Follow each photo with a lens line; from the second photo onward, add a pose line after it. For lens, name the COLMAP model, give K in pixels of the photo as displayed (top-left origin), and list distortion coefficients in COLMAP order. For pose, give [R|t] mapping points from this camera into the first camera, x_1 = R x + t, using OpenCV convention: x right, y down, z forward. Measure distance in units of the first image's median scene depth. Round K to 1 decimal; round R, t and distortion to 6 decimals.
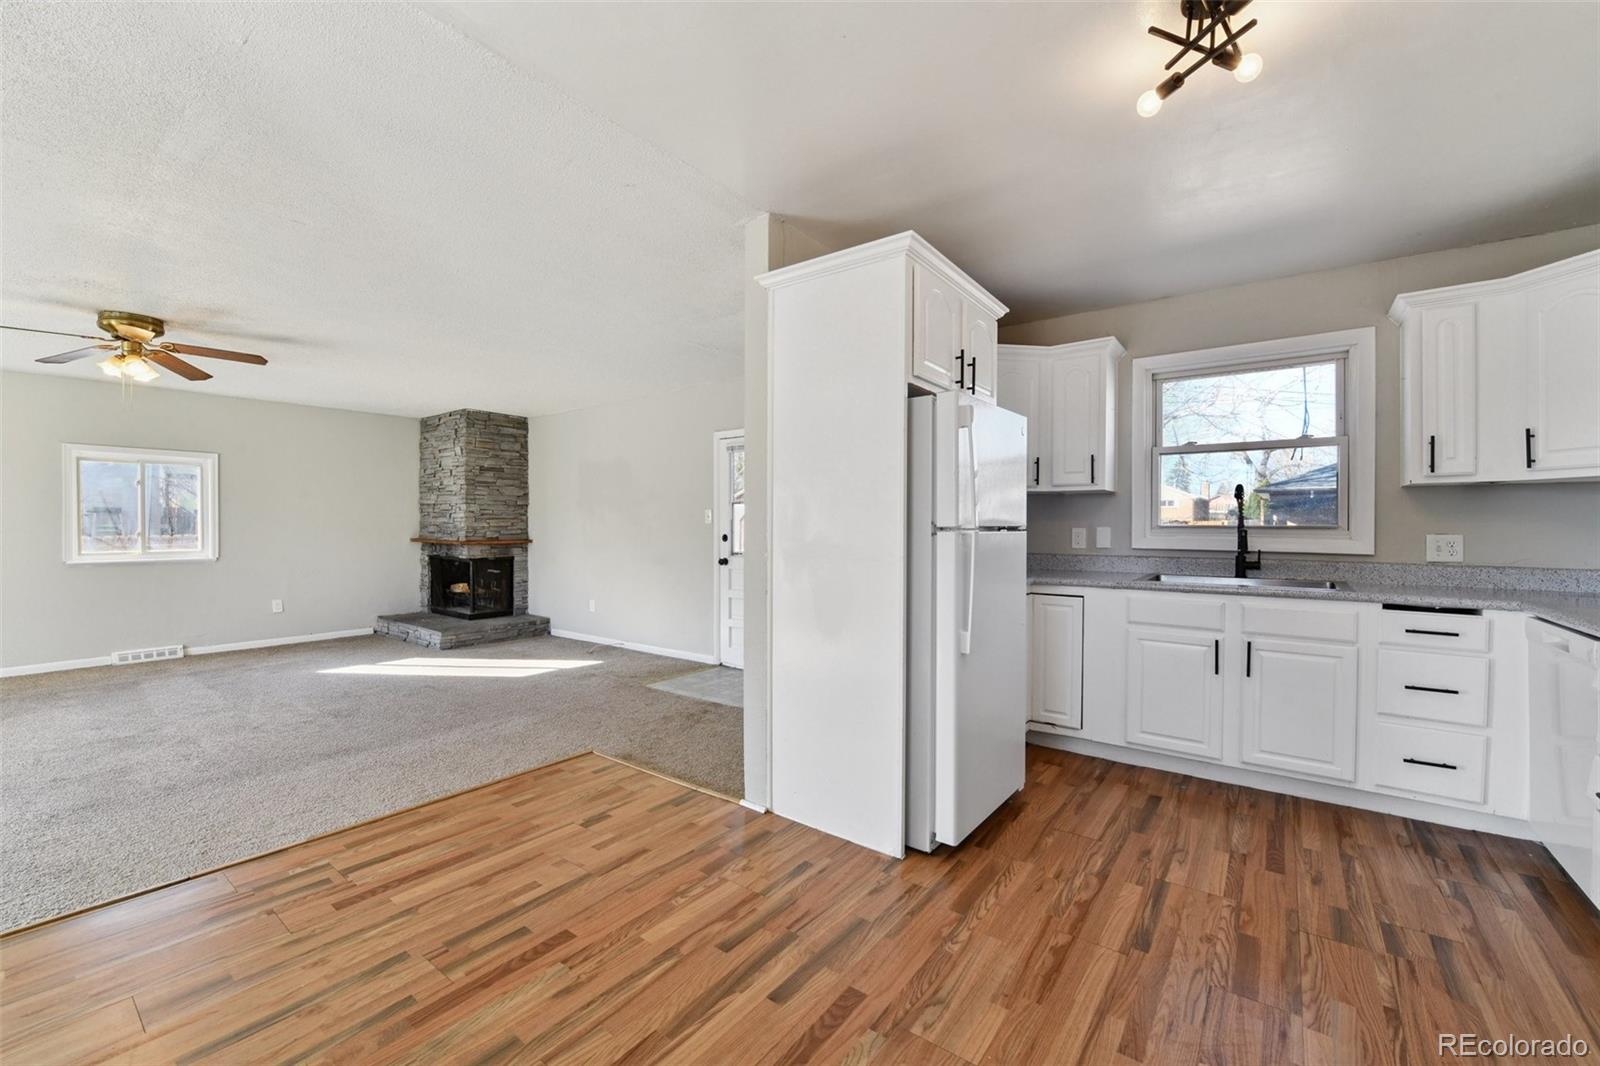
lens RADIAL K [[638.1, 0, 837.9], [0, 638.1, 533.2], [0, 0, 1]] dist [0.002565, -0.004096]
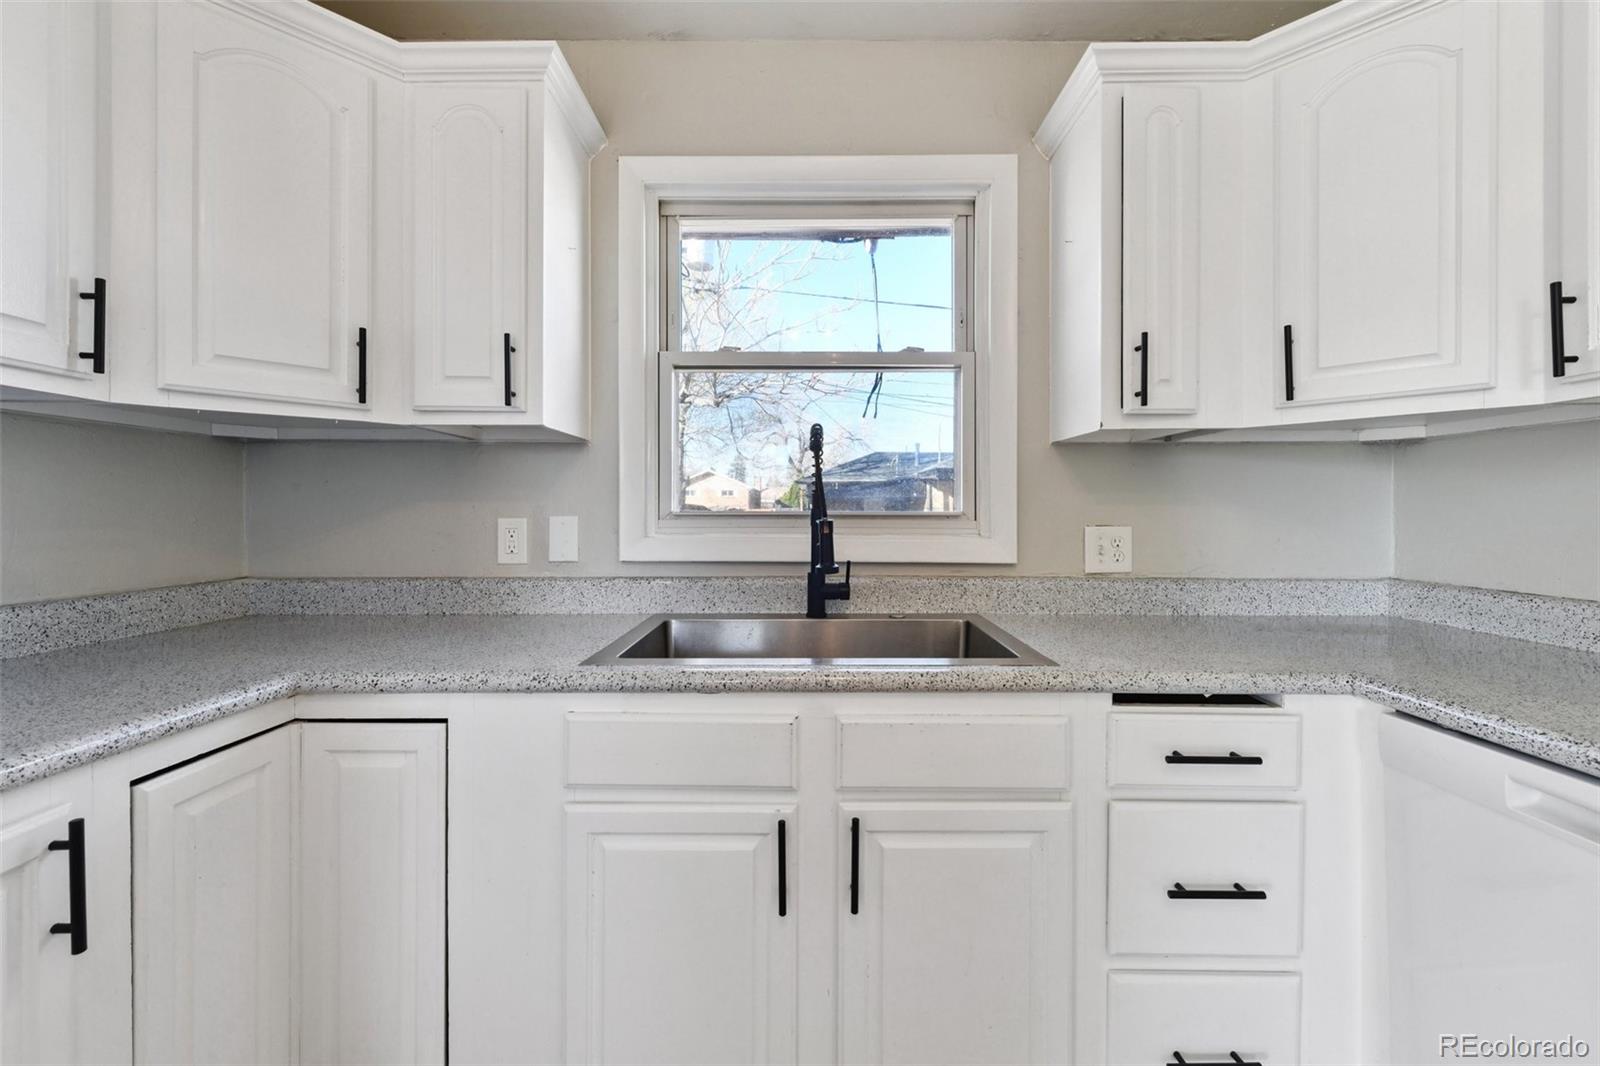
lens RADIAL K [[638.1, 0, 811.5], [0, 638.1, 515.7], [0, 0, 1]] dist [0.002565, -0.004096]
pose [[0.822204, -0.004289, 0.569177, 0.371134], [0.009056, 0.999944, -0.005547, -0.006674], [-0.569121, 0.009715, 0.822196, 0.639543]]
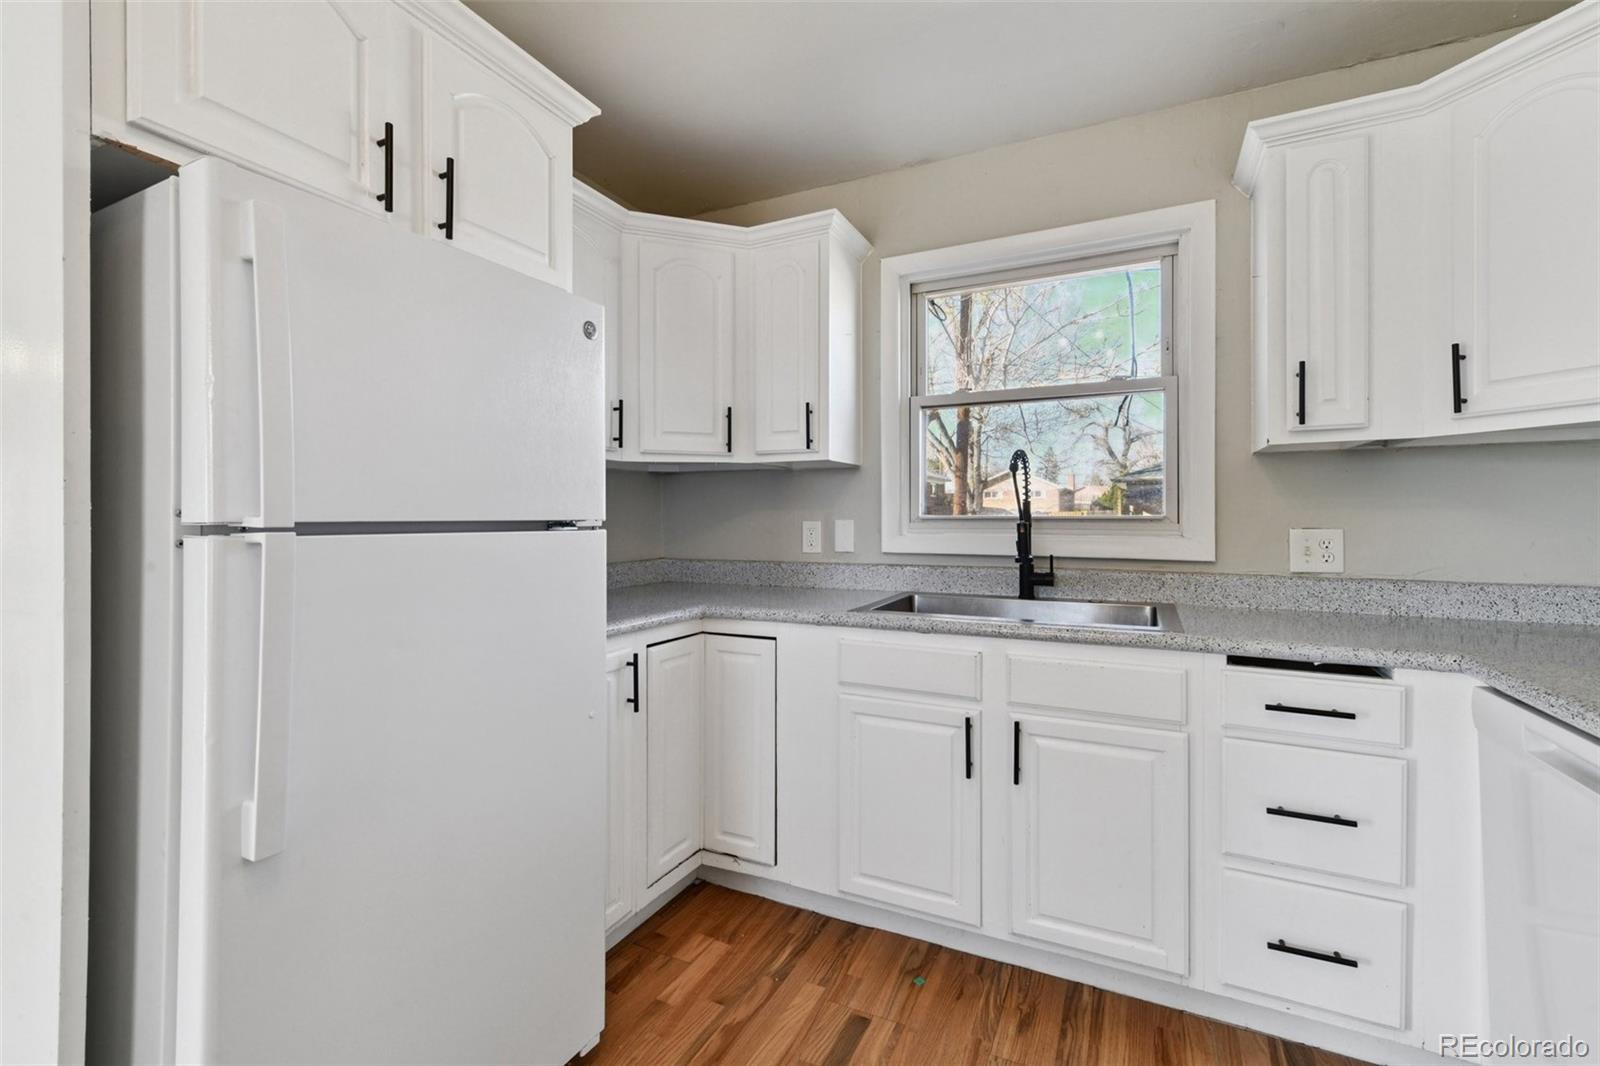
lens RADIAL K [[688.0, 0, 816.0], [0, 688.0, 522.2], [0, 0, 1]] dist [0.016676, -0.000104]
pose [[0.985970, -0.006372, 0.166801, 0.333689], [0.007338, 0.999960, -0.005175, -0.004448], [-0.166762, 0.006326, 0.985977, 0.386843]]
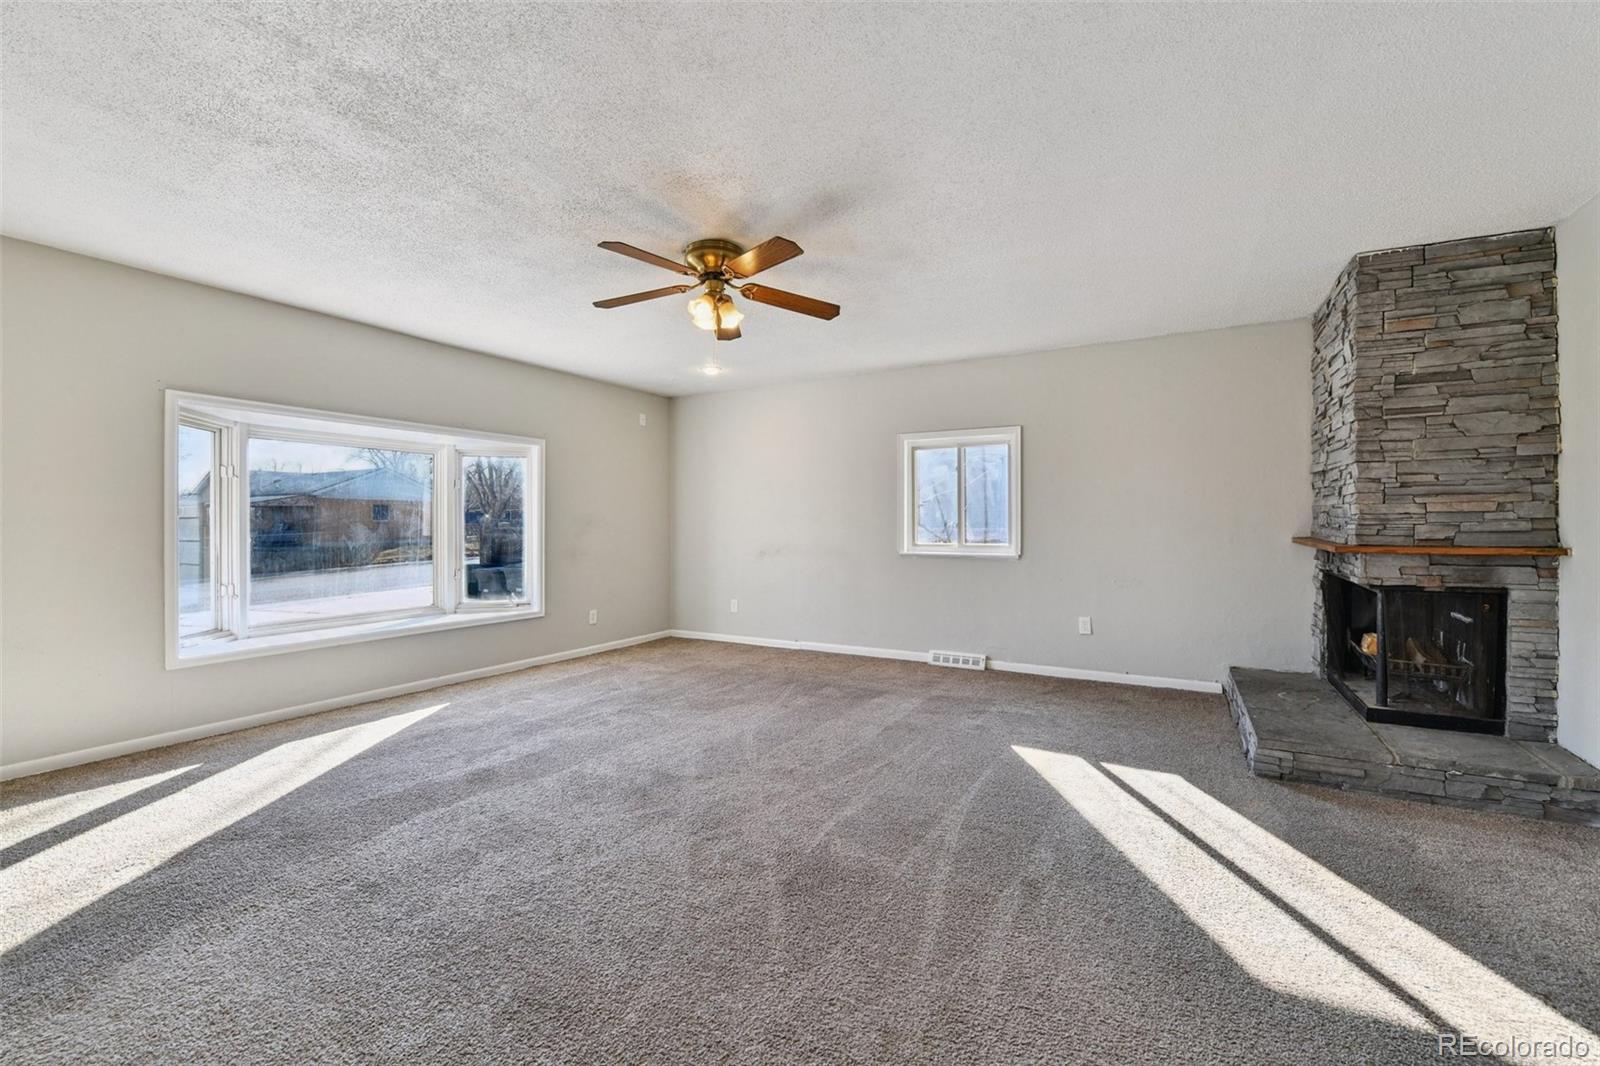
lens RADIAL K [[638.1, 0, 813.7], [0, 638.1, 518.2], [0, 0, 1]] dist [0.002565, -0.004096]
pose [[0.087114, -0.009091, -0.996157, -0.345059], [-0.014345, 0.999843, -0.010379, 0.007599], [0.996095, 0.015194, 0.086970, 1.214996]]
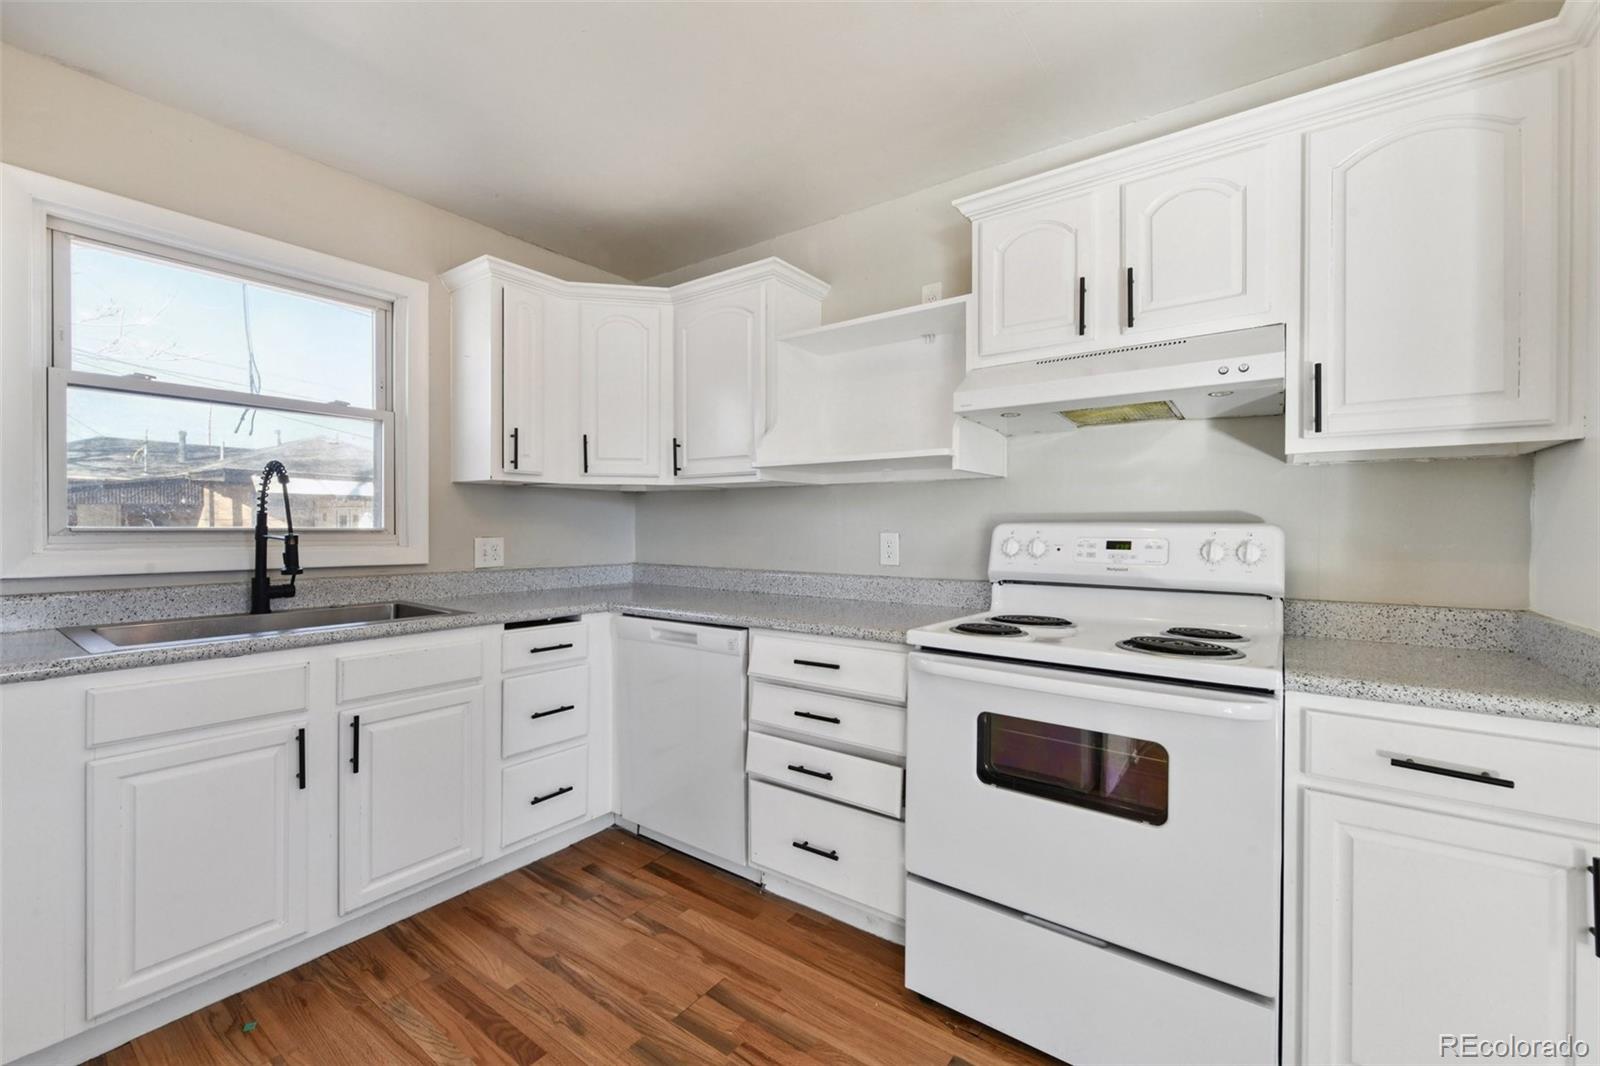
lens RADIAL K [[657.1, 0, 800.8], [0, 657.1, 529.8], [0, 0, 1]] dist [-0.001370, -0.001239]
pose [[0.032070, -0.006284, 0.999466, 0.017494], [0.010544, 0.999927, 0.005948, -0.009534], [-0.999430, 0.010348, 0.032133, 0.496299]]
